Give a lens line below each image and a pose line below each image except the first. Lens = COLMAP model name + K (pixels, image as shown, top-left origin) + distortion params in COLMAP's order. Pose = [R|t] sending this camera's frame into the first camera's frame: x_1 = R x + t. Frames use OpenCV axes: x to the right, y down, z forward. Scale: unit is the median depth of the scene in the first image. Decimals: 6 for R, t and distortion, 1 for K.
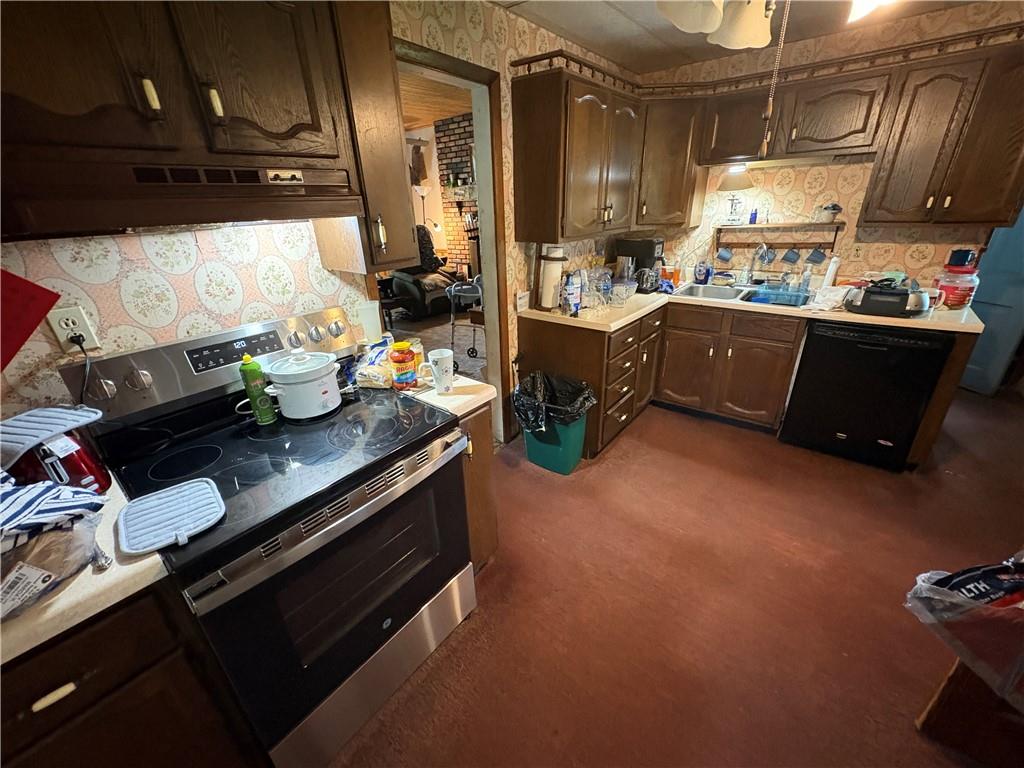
lens RADIAL K [[409.0, 0, 510.7], [0, 409.0, 384.9], [0, 0, 1]] dist [0.002216, -0.000267]
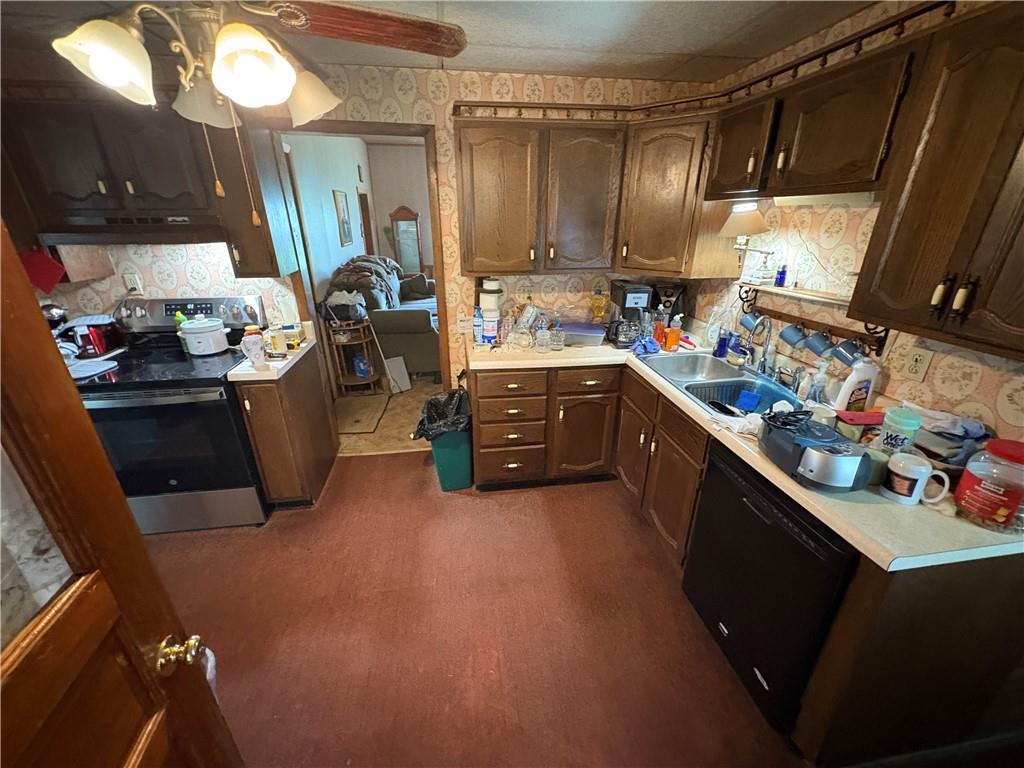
lens RADIAL K [[409.0, 0, 508.7], [0, 409.0, 383.2], [0, 0, 1]] dist [0.002216, -0.000267]
pose [[0.728145, 0.295383, -0.618509, 1.052858], [-0.302664, 0.948197, 0.096519, -0.248351], [0.614979, 0.116921, 0.779827, 0.316699]]
